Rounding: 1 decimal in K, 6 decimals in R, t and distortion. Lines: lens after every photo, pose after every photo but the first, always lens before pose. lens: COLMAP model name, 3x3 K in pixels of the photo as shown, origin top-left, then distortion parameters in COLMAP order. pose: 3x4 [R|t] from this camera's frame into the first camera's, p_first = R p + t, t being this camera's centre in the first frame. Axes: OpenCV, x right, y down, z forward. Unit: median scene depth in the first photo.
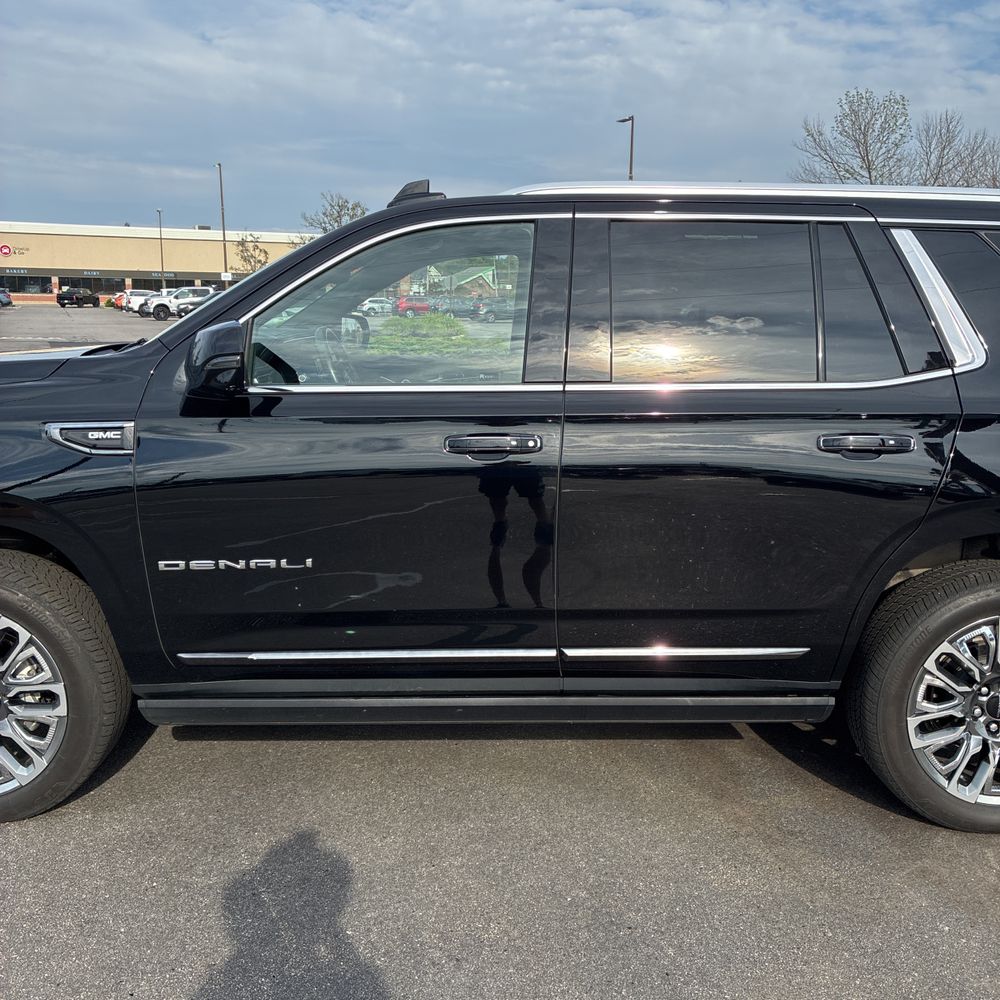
lens RADIAL K [[1033.6, 0, 508.4], [0, 1033.6, 488.5], [0, 0, 1]] dist [0.028395, -0.020427]
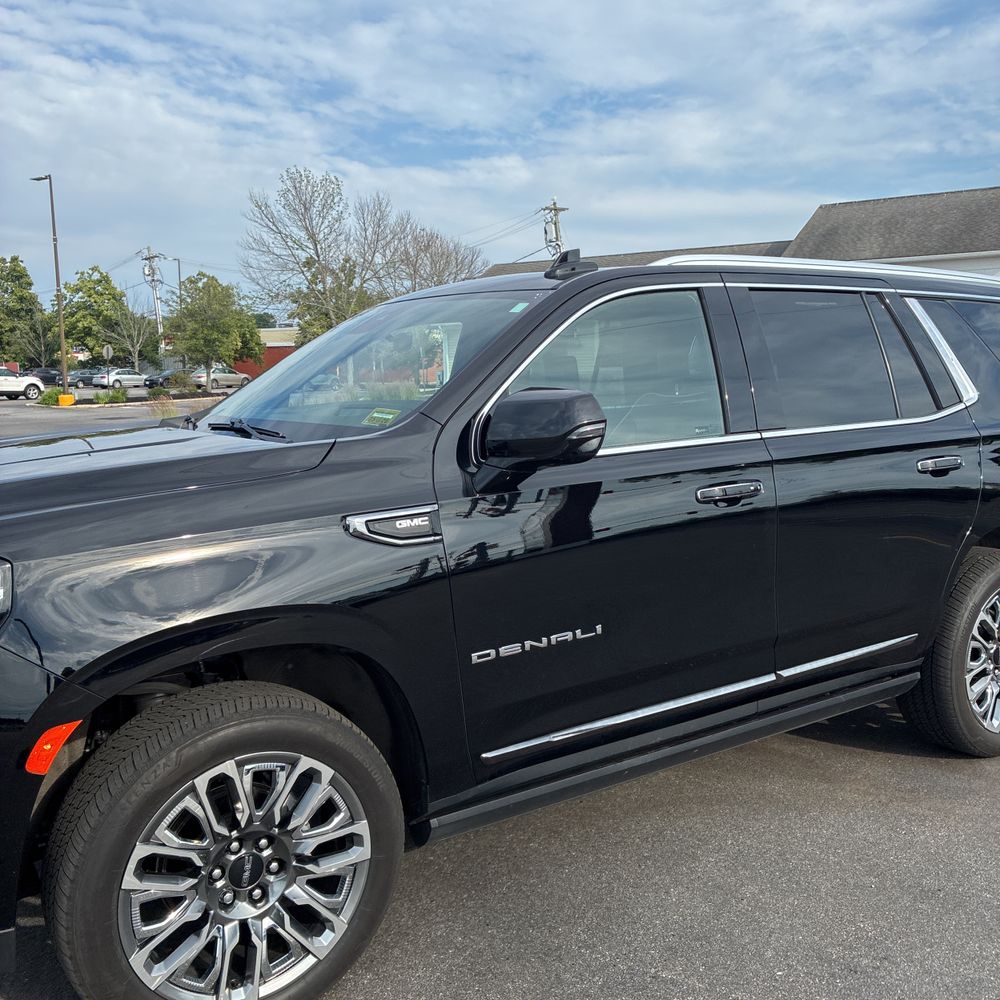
lens RADIAL K [[1043.5, 0, 470.1], [0, 1043.5, 487.0], [0, 0, 1]] dist [0.026611, 0.000154]
pose [[0.842117, -0.089866, 0.531756, -0.113602], [0.123697, 0.991918, -0.028261, -0.006889], [-0.524918, 0.089576, 0.846426, 0.029844]]
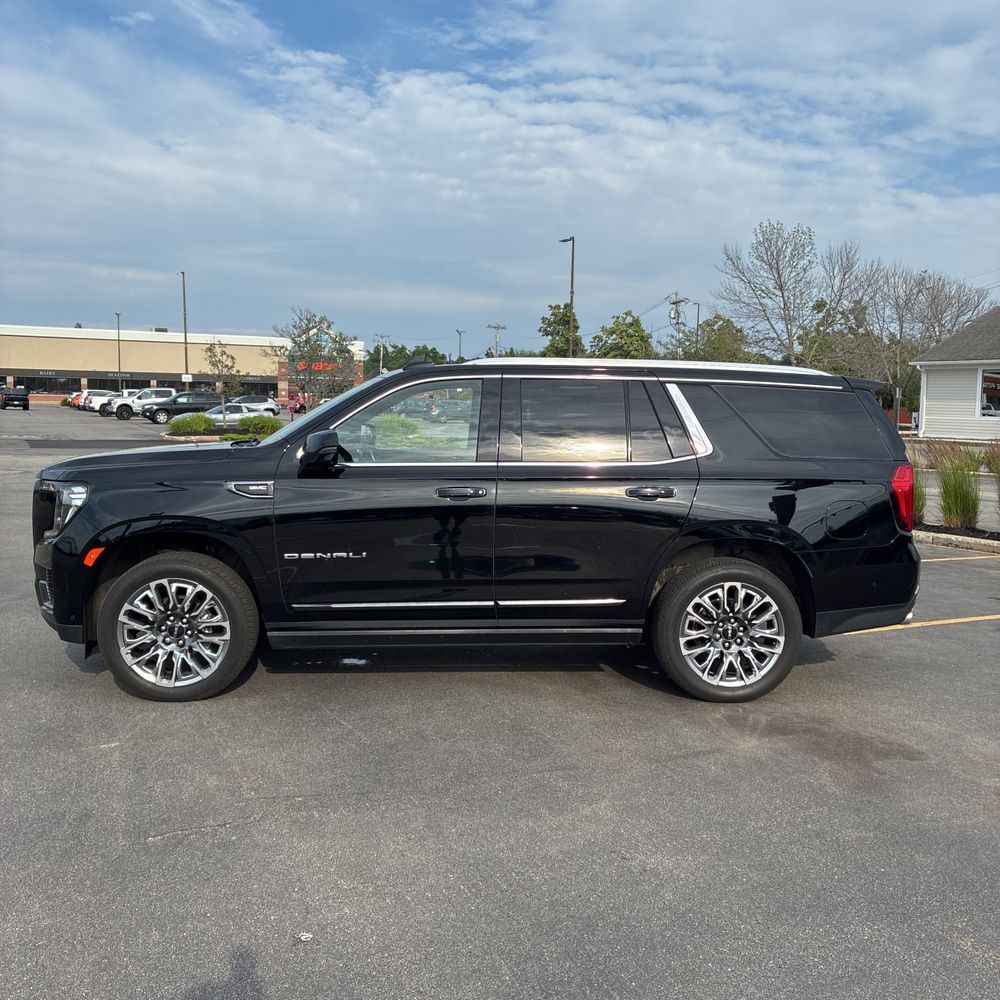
lens RADIAL K [[1097.7, 0, 499.6], [0, 1097.7, 501.2], [0, 0, 1]] dist [0.050490, -0.035309]
pose [[0.999392, 0.001666, 0.034828, -0.001919], [0.001374, 0.996201, -0.087077, 0.021050], [-0.034841, 0.087072, 0.995593, -0.144637]]
